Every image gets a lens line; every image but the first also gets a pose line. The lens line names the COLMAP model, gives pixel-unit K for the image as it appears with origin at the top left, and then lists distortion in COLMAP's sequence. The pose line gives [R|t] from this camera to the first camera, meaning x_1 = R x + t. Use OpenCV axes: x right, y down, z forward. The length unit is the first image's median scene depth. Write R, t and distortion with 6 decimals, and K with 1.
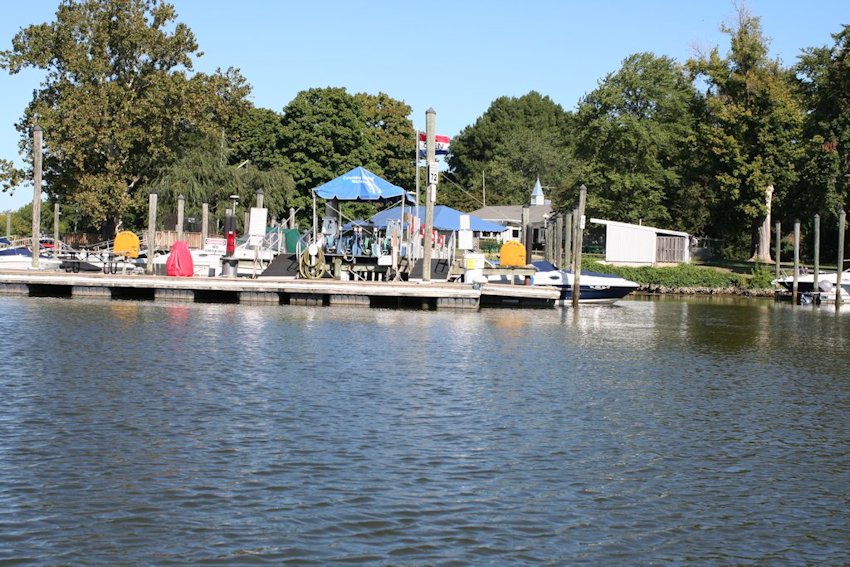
lens RADIAL K [[1368.2, 0, 425.0], [0, 1368.2, 283.5], [0, 0, 1]] dist [-0.008561, -0.113443]
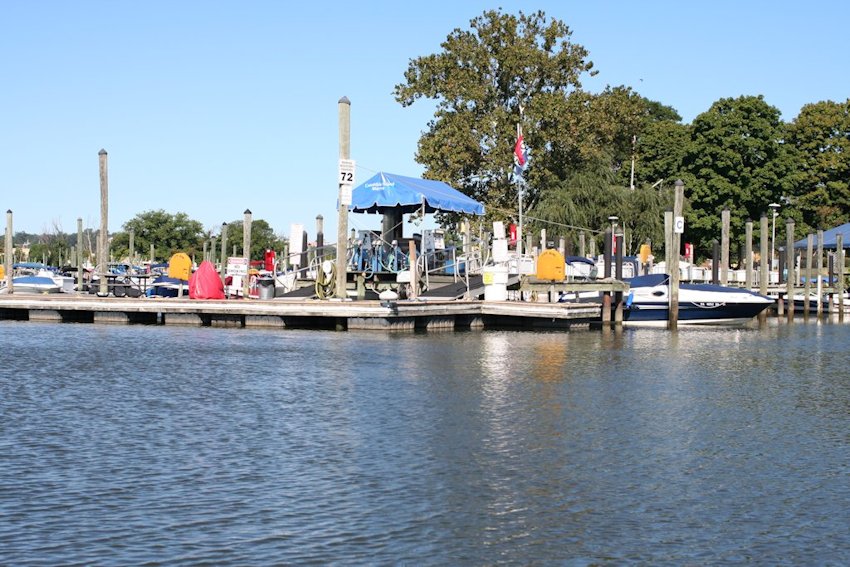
lens RADIAL K [[1368.2, 0, 425.0], [0, 1368.2, 283.5], [0, 0, 1]] dist [-0.008561, -0.113443]
pose [[0.904749, -0.020973, -0.425429, 0.141814], [0.011503, 0.999626, -0.024817, 0.003763], [0.425791, 0.017559, 0.904651, 0.086199]]
